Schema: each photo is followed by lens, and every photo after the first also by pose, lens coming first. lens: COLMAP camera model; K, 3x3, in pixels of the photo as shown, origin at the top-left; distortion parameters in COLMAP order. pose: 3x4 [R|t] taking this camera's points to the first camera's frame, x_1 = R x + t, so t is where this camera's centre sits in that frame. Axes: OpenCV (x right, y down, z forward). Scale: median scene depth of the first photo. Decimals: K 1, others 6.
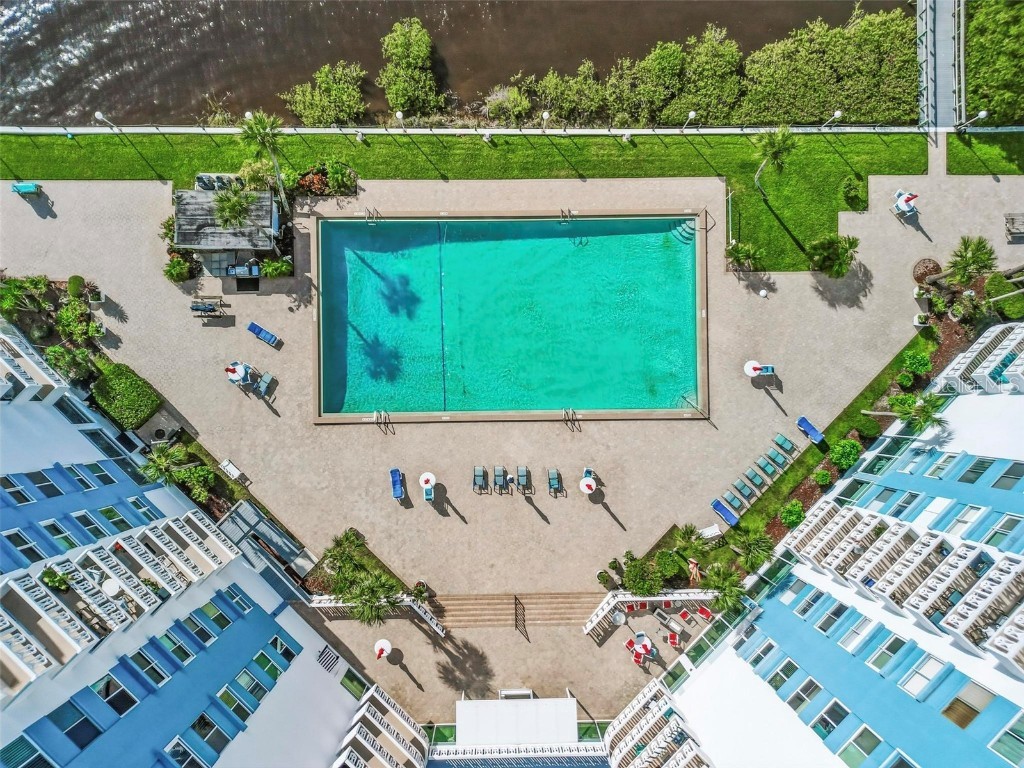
lens RADIAL K [[714.7, 0, 511.2], [0, 714.7, 393.4], [0, 0, 1]] dist [0.110906, -0.142070]
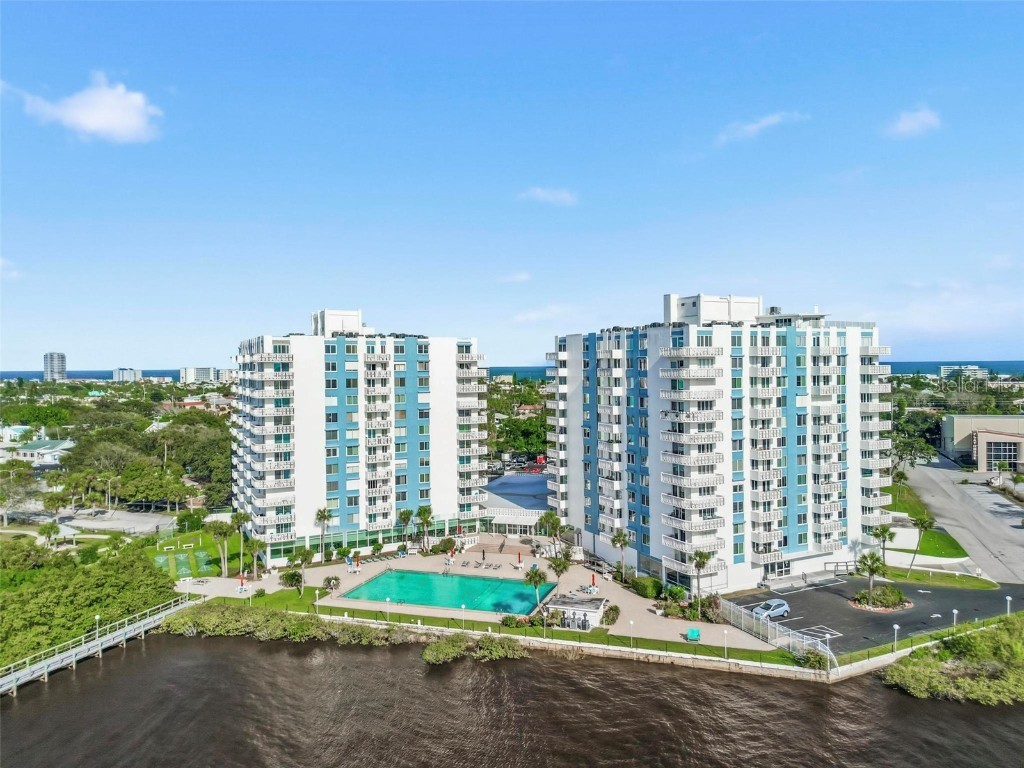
lens RADIAL K [[725.2, 0, 536.7], [0, 725.2, 377.7], [0, 0, 1]] dist [0.059374, -0.057687]
pose [[-0.951557, -0.019333, 0.306865, -0.808528], [0.307107, -0.011075, 0.951610, -1.898721], [-0.014999, 0.999752, 0.016476, 0.397066]]
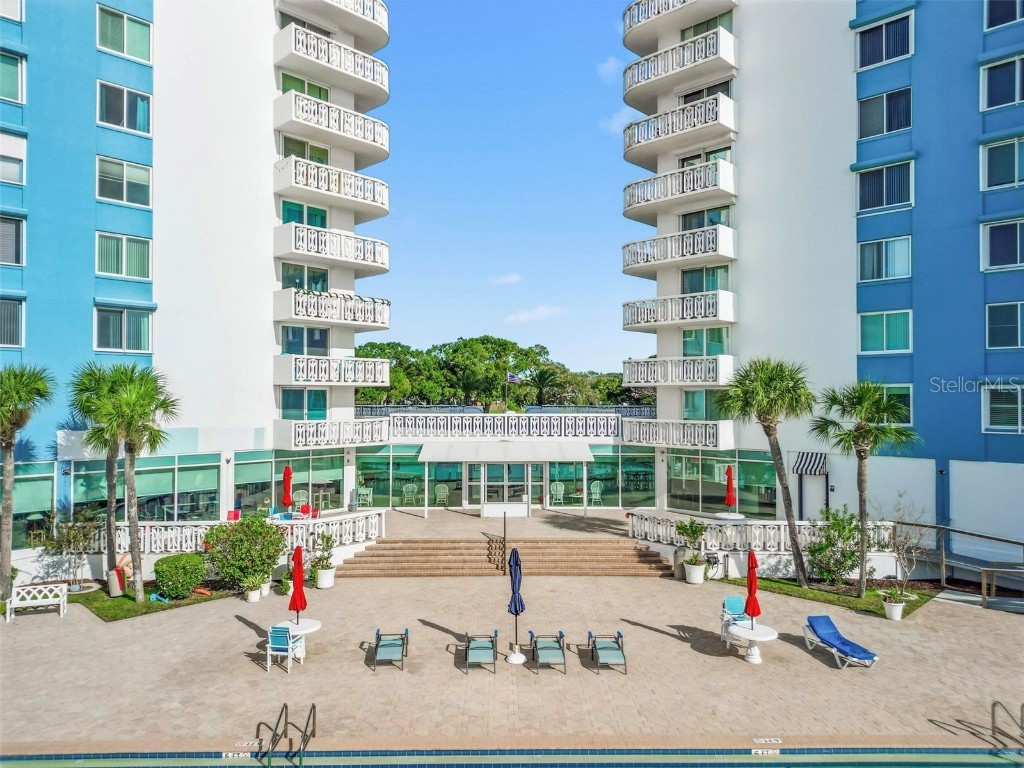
lens RADIAL K [[722.6, 0, 512.0], [0, 722.6, 384.0], [0, 0, 1]] dist [0.055399, -0.052892]
pose [[-0.999710, -0.023821, -0.003650, 0.005593], [-0.004221, 0.023923, 0.999705, -0.234082], [-0.023727, 0.999430, -0.024017, 0.878381]]
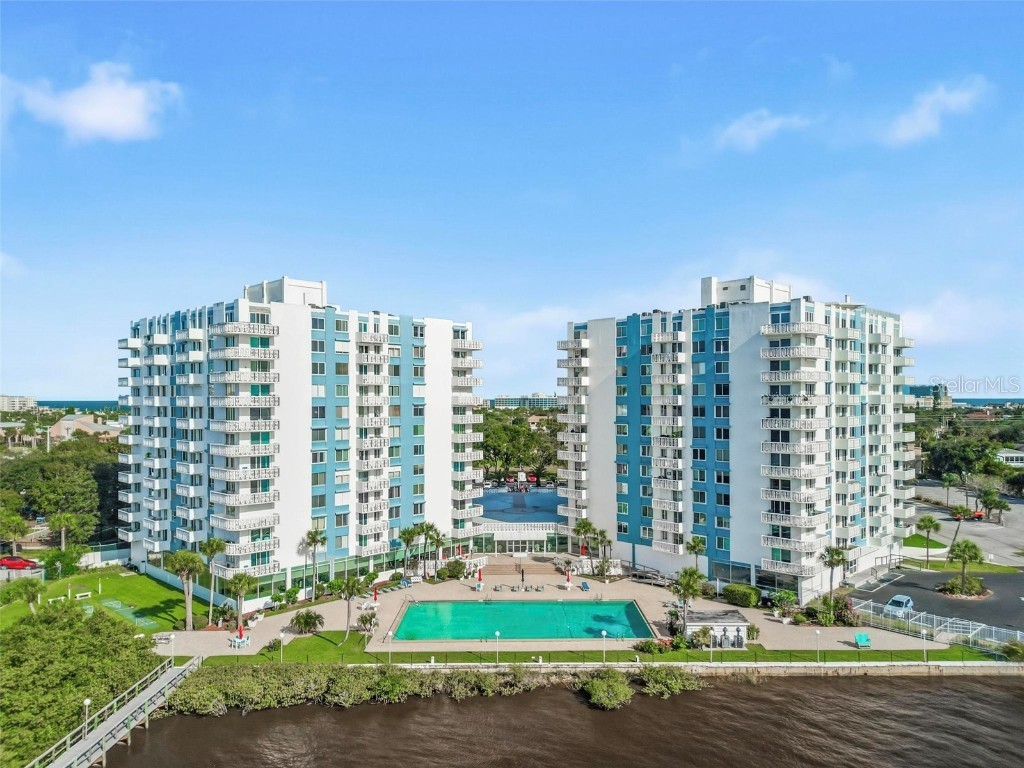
lens RADIAL K [[721.1, 0, 526.5], [0, 721.1, 400.7], [0, 0, 1]] dist [0.061178, -0.062775]
pose [[-0.999754, -0.021014, -0.007053, 0.012382], [-0.007162, 0.005094, 0.999961, -1.680053], [-0.020977, 0.999766, -0.005244, 0.540769]]
